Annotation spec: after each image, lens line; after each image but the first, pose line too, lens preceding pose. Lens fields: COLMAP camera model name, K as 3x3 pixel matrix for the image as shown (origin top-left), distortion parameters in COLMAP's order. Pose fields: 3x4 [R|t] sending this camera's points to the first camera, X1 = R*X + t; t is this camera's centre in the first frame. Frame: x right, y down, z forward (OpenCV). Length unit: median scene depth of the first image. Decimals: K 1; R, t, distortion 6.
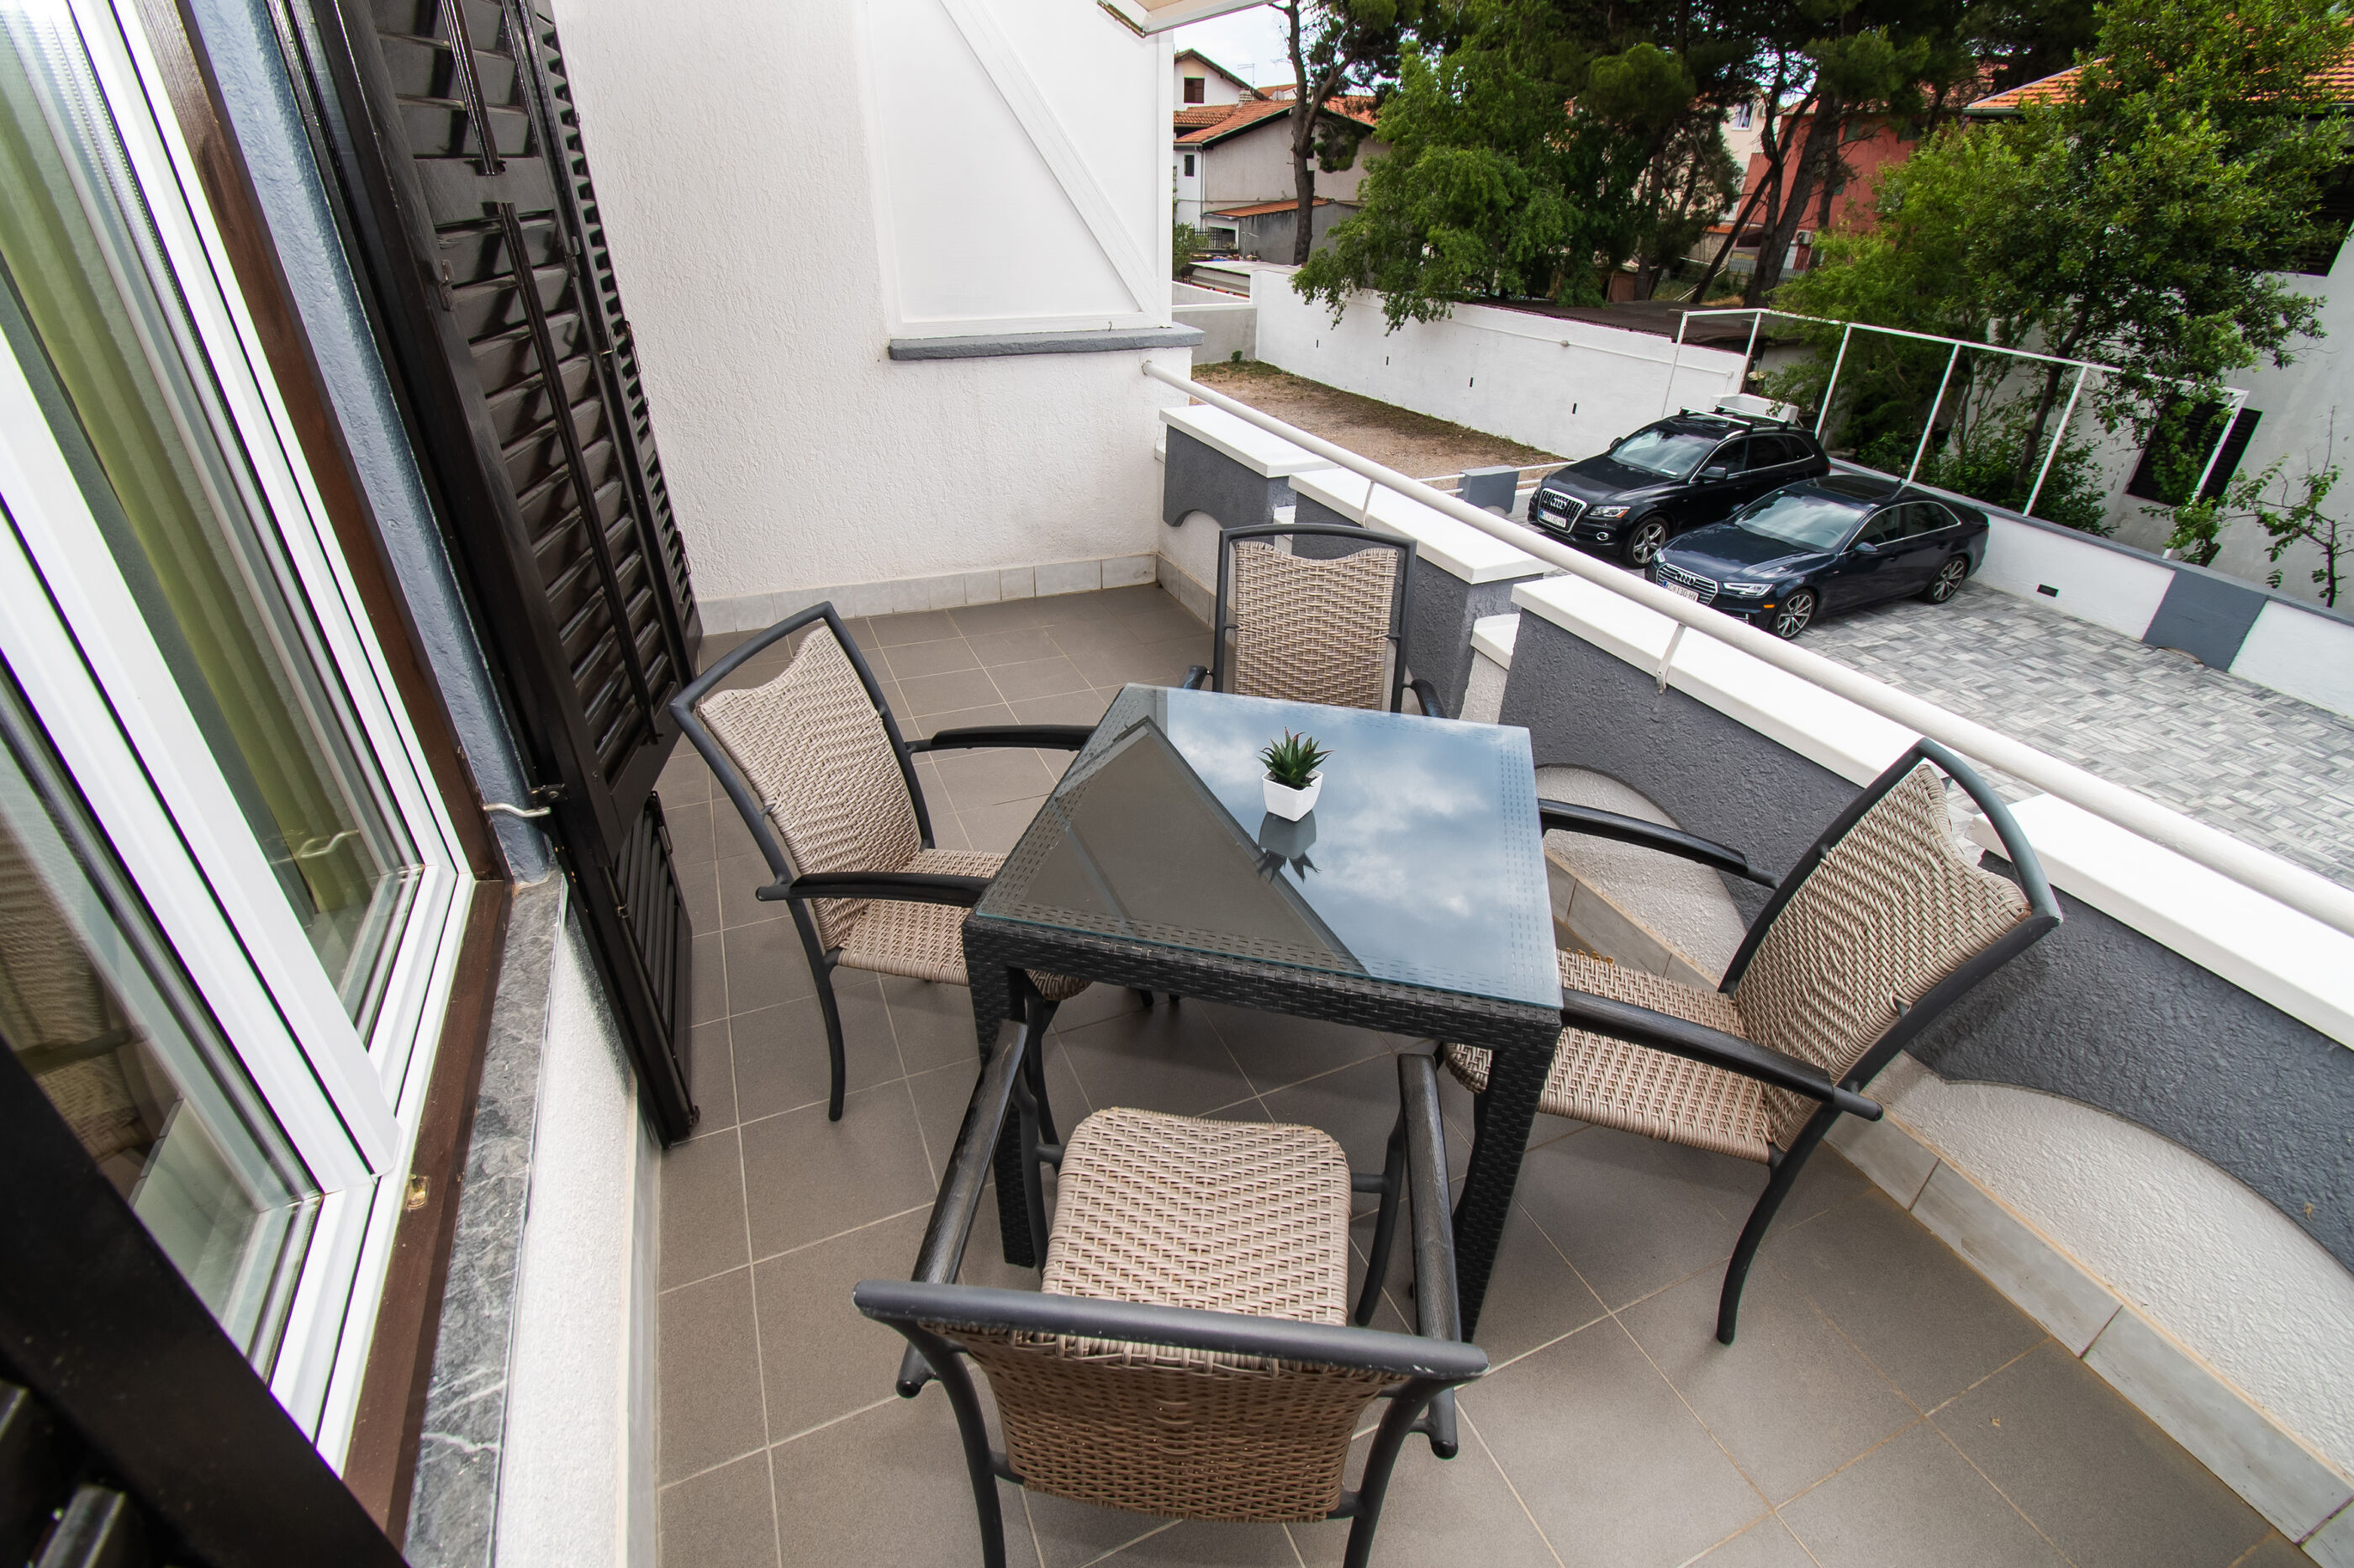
lens RADIAL K [[1050.5, 0, 1159.3], [0, 1050.5, 788.5], [0, 0, 1]] dist [-0.002237, -0.009529]
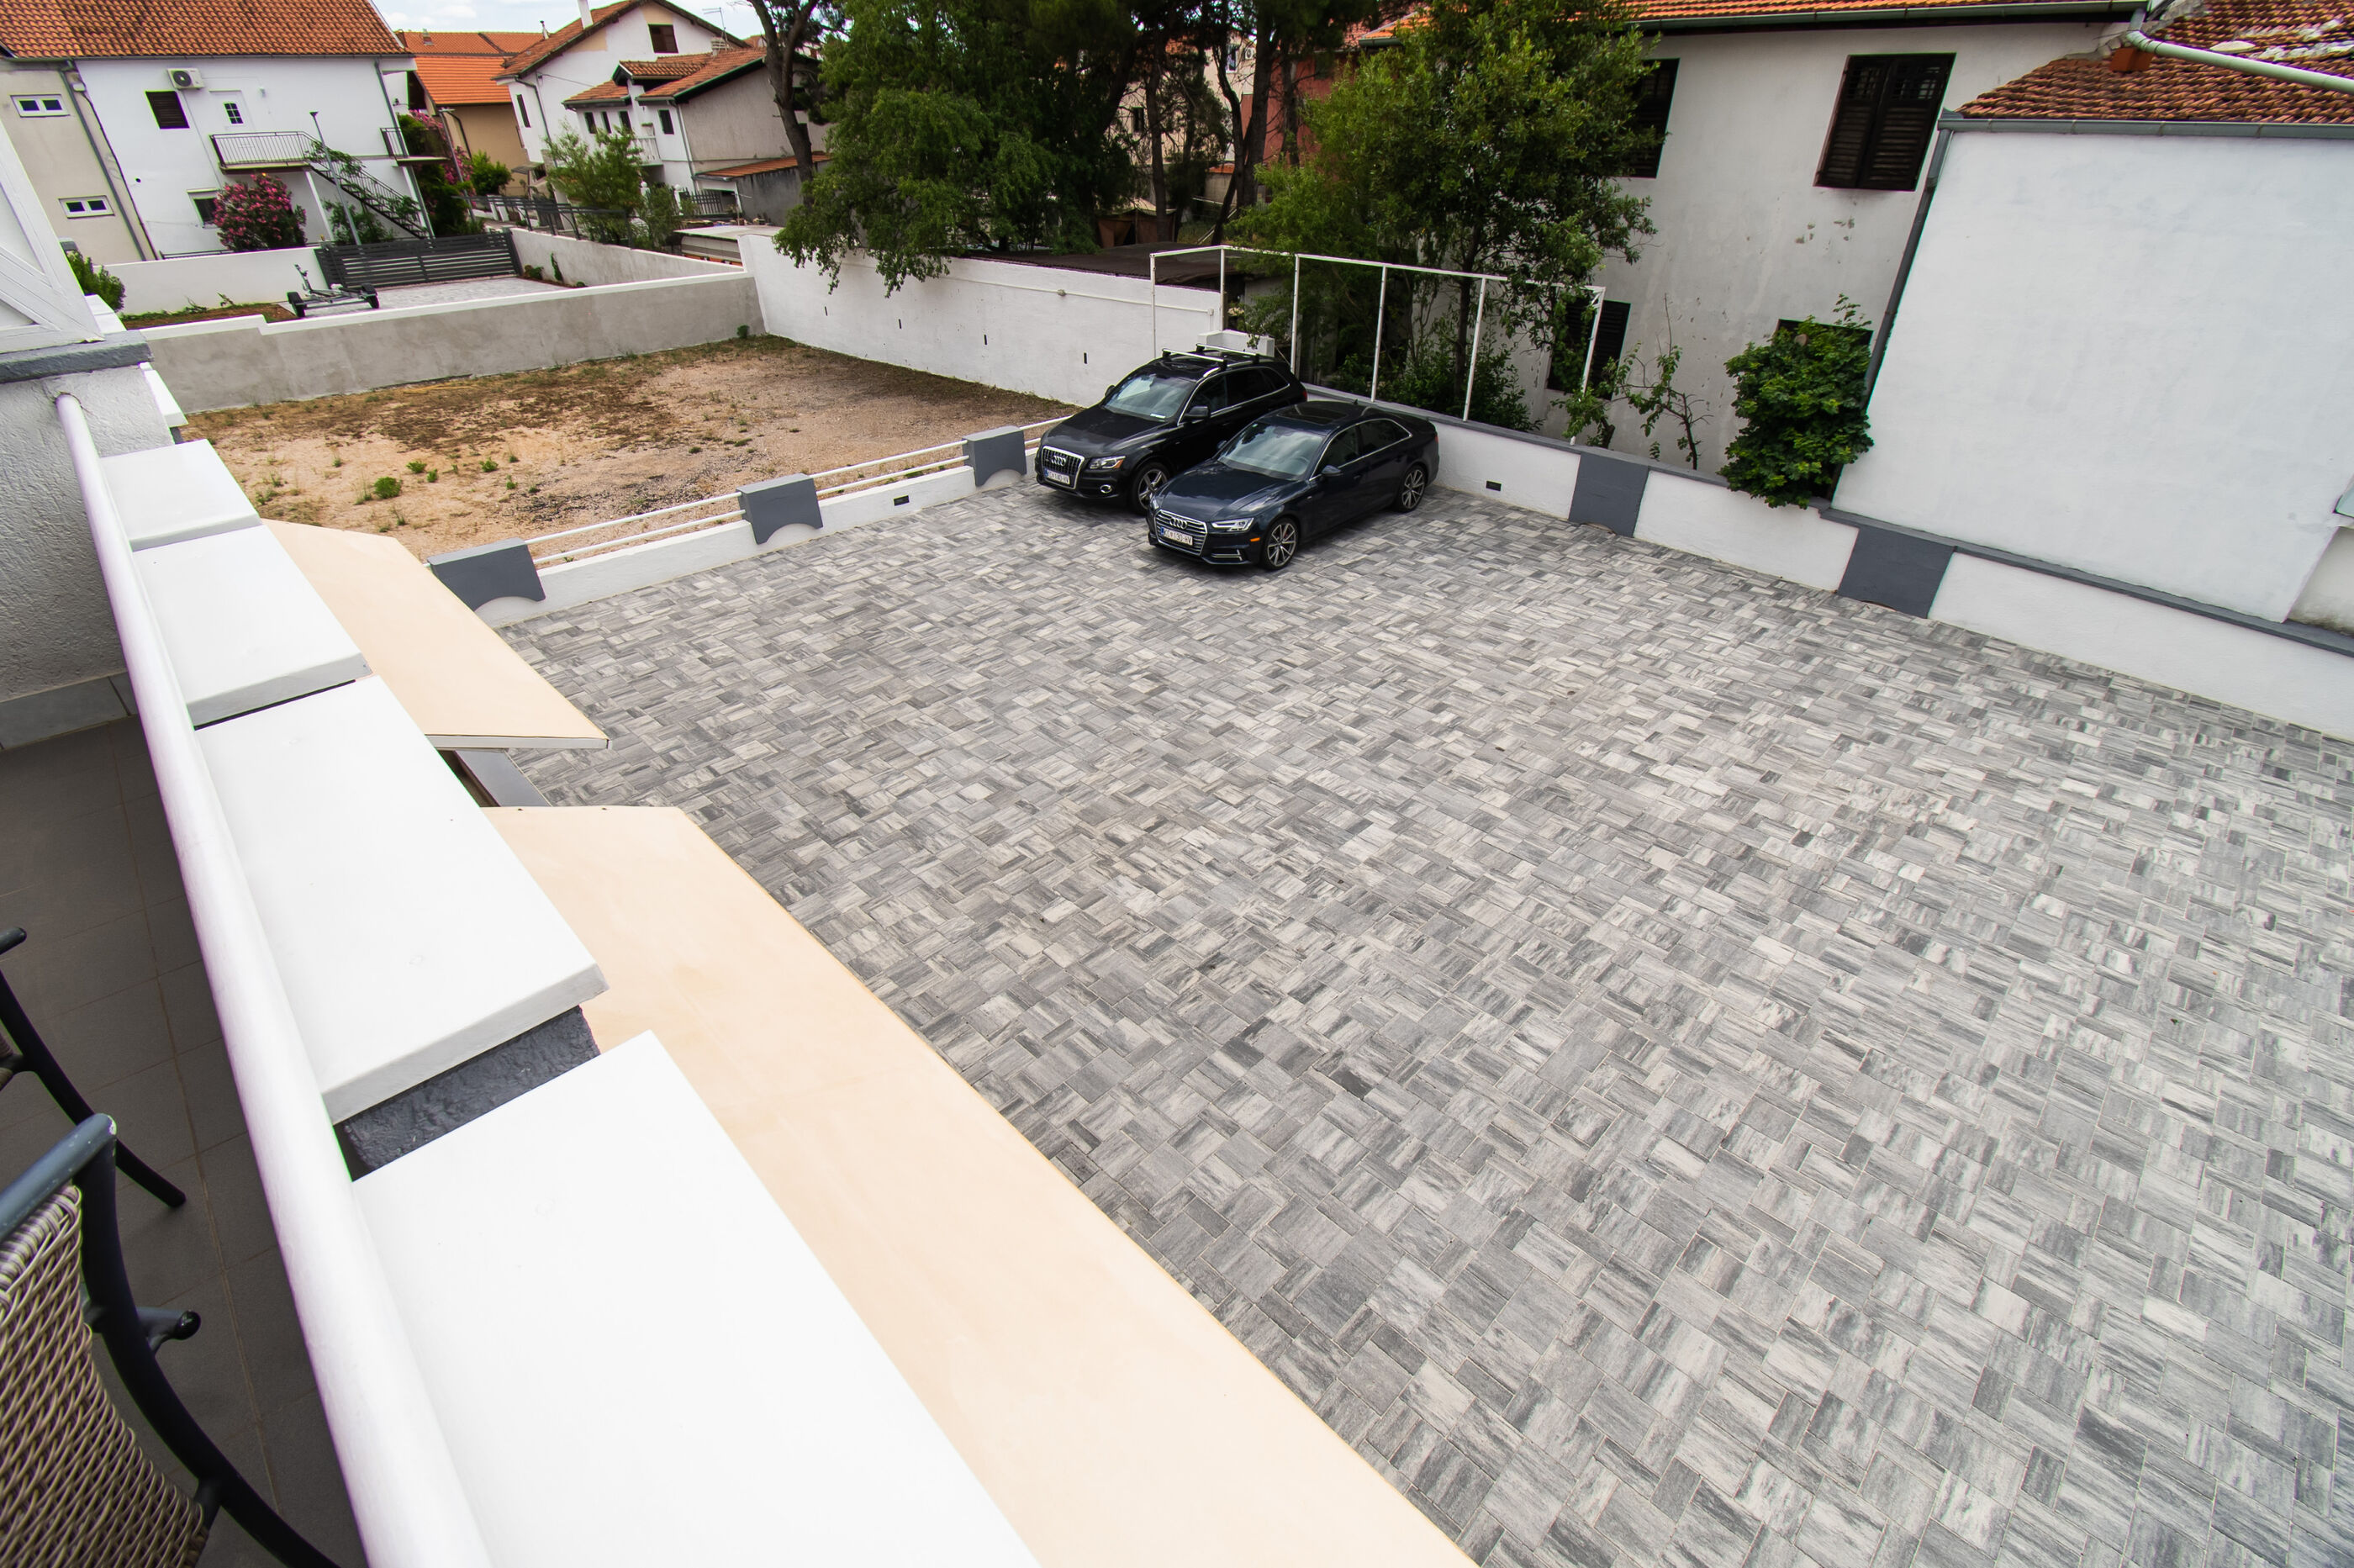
lens RADIAL K [[1050.5, 0, 1174.4], [0, 1050.5, 796.0], [0, 0, 1]] dist [-0.002237, -0.009529]
pose [[0.928270, -0.215954, 0.302786, 0.125992], [0.204412, 0.976399, 0.069712, -0.015034], [-0.310695, -0.002818, 0.950506, 0.044989]]
